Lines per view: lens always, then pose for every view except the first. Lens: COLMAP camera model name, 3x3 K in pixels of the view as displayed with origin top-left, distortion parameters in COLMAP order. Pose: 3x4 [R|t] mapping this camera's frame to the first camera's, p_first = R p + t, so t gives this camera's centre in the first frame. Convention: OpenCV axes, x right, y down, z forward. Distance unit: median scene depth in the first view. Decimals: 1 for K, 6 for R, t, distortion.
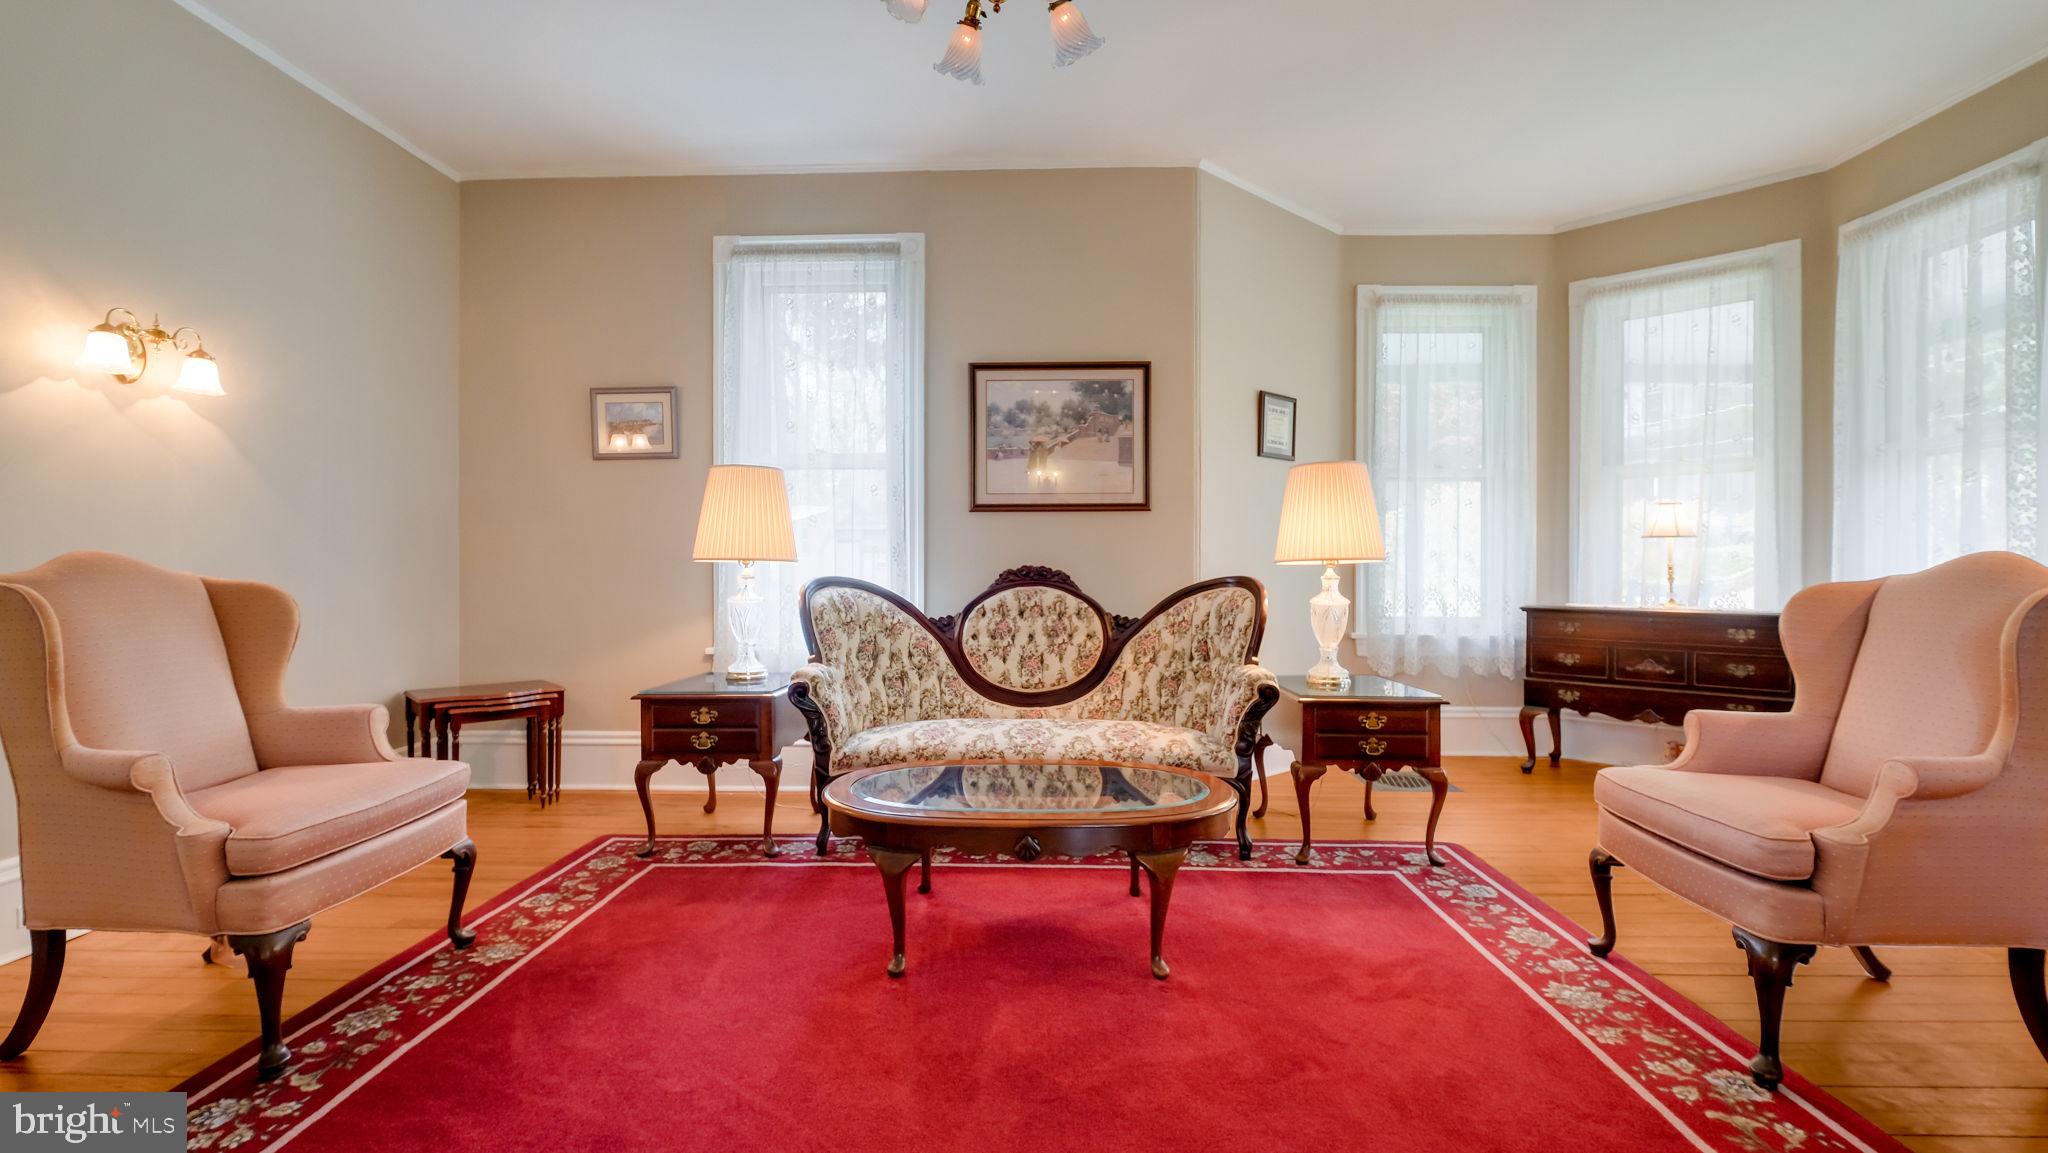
lens RADIAL K [[920.8, 0, 1008.4], [0, 920.8, 586.5], [0, 0, 1]] dist [-0.006532, 0.000455]
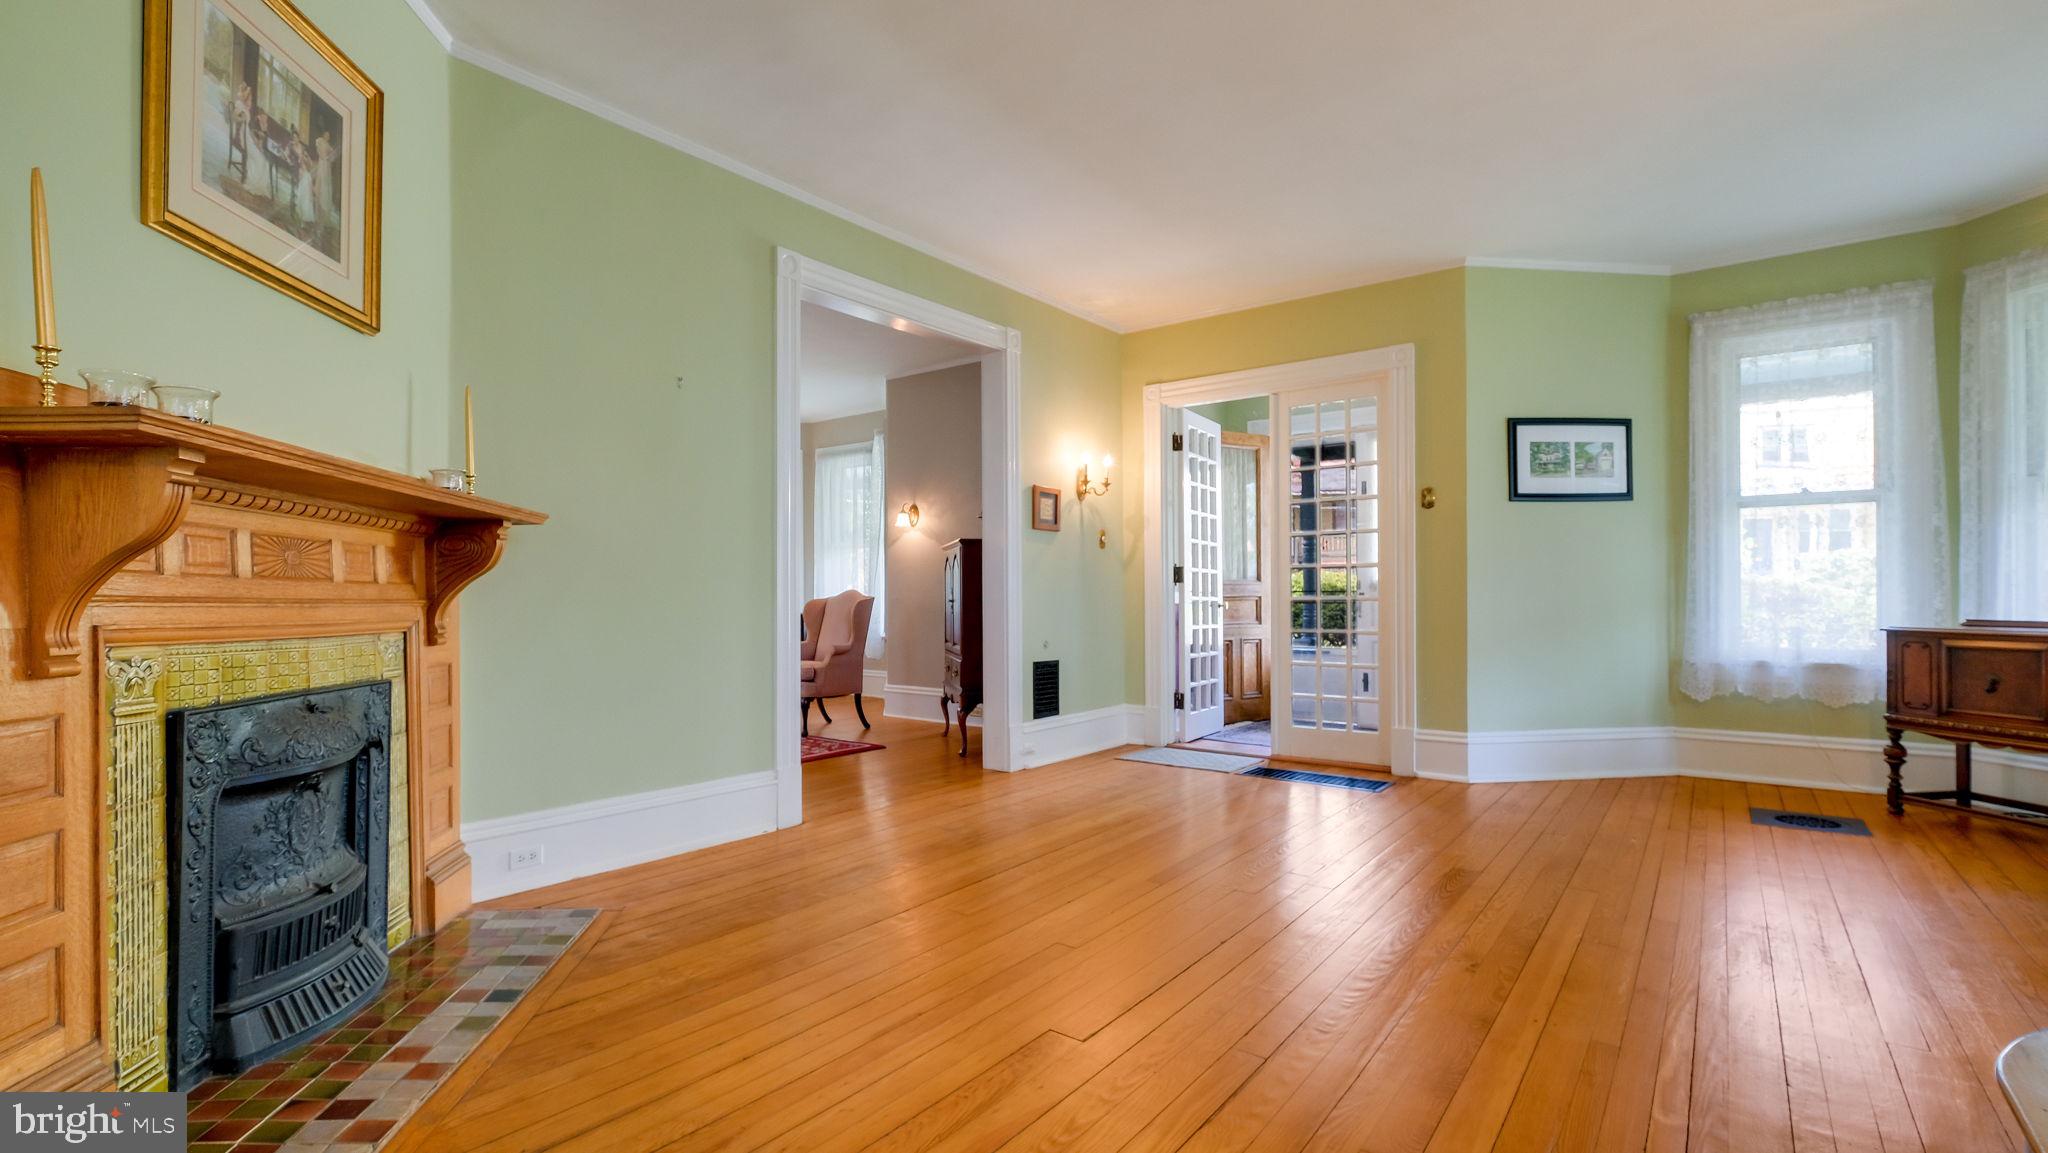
lens RADIAL K [[920.8, 0, 1033.5], [0, 920.8, 587.2], [0, 0, 1]] dist [-0.006532, 0.000455]
pose [[0.568215, 0.001091, 0.822879, -0.773288], [0.021295, 0.999645, -0.016030, 0.014754], [-0.822604, 0.026632, 0.567990, -0.854433]]
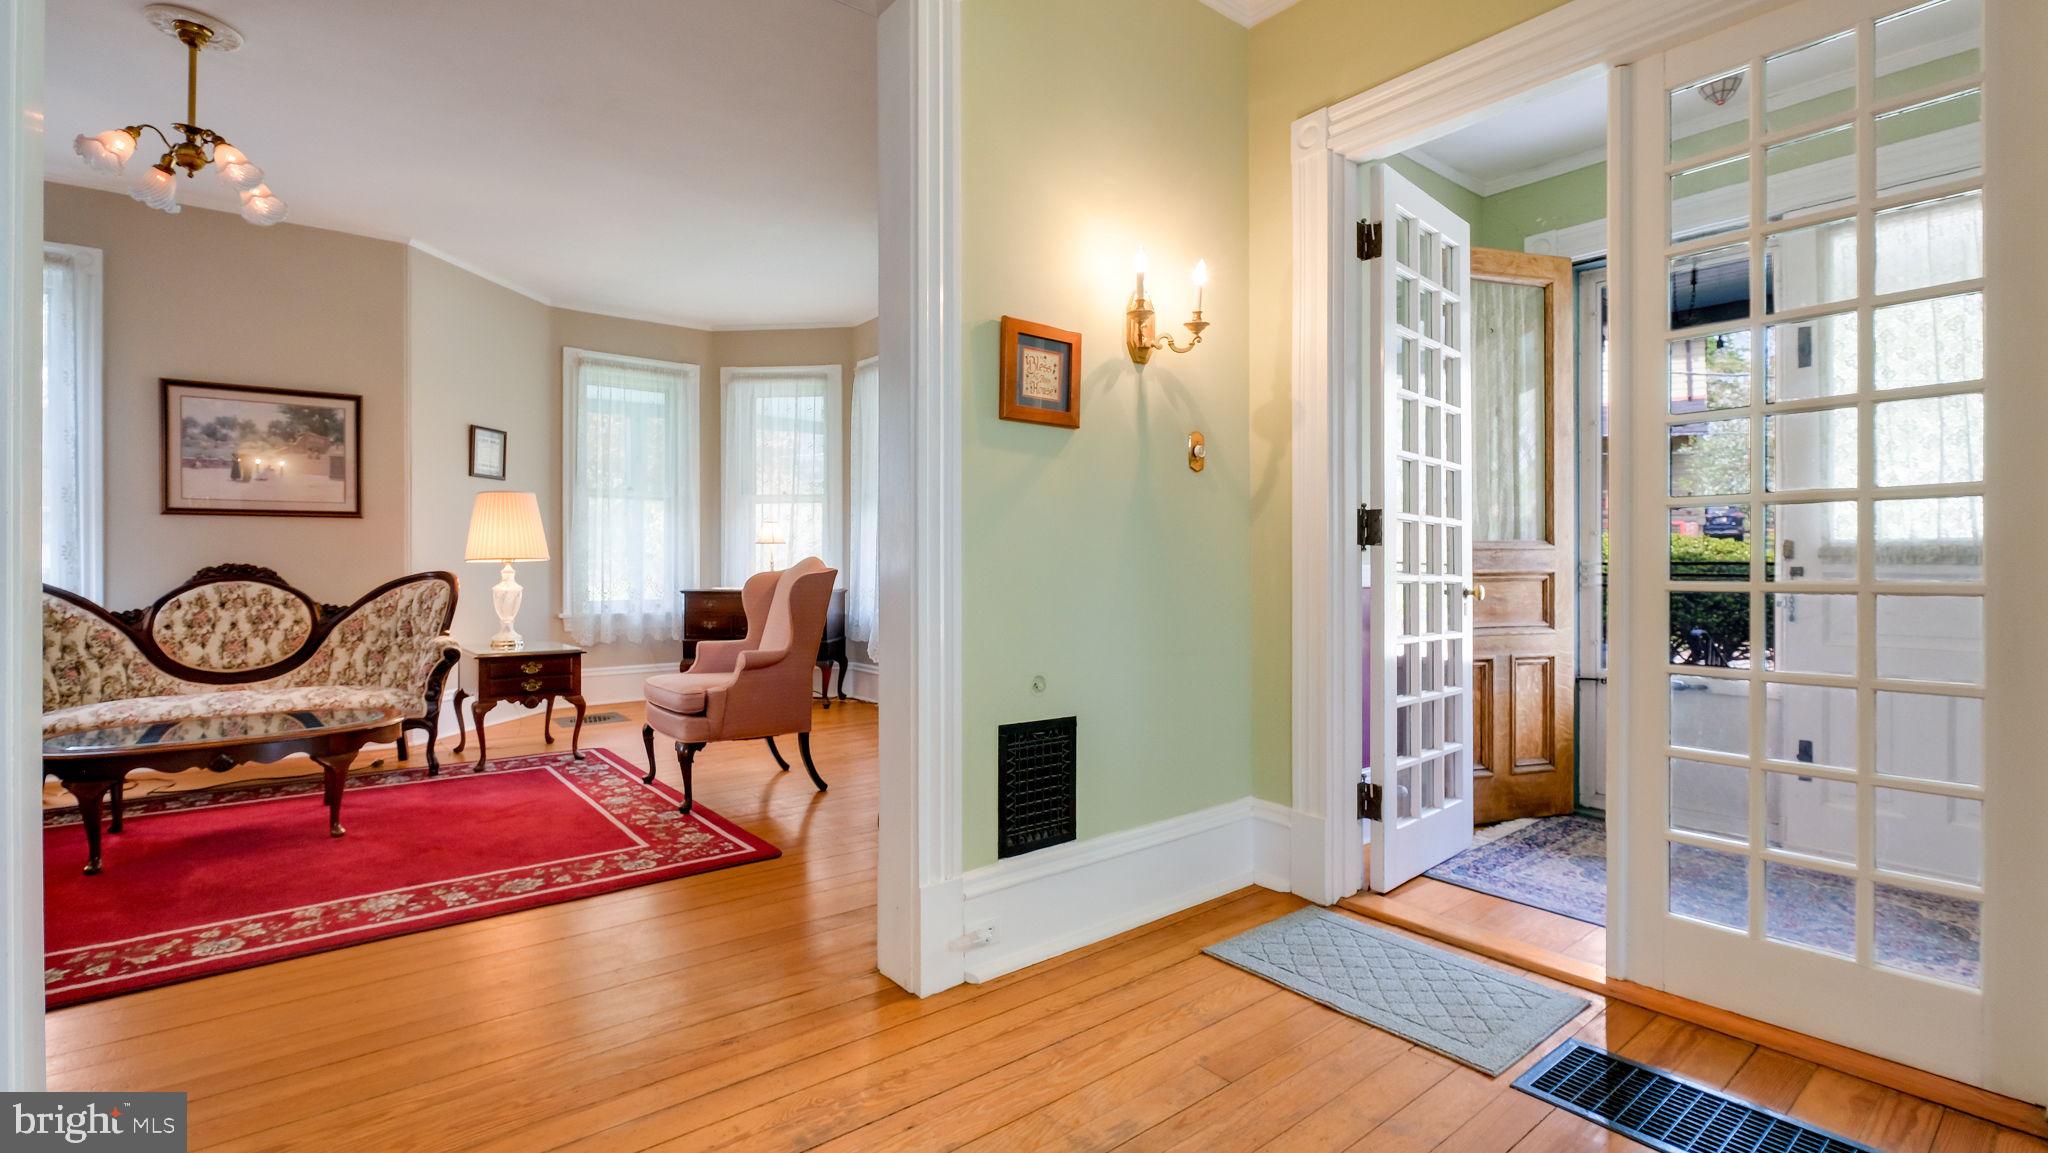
lens RADIAL K [[920.8, 0, 1017.5], [0, 920.8, 564.0], [0, 0, 1]] dist [-0.006532, 0.000455]
pose [[0.754544, -0.003810, 0.656238, 0.012183], [0.015149, 0.999818, -0.011613, 0.006375], [-0.656074, 0.018704, 0.754465, -0.514121]]
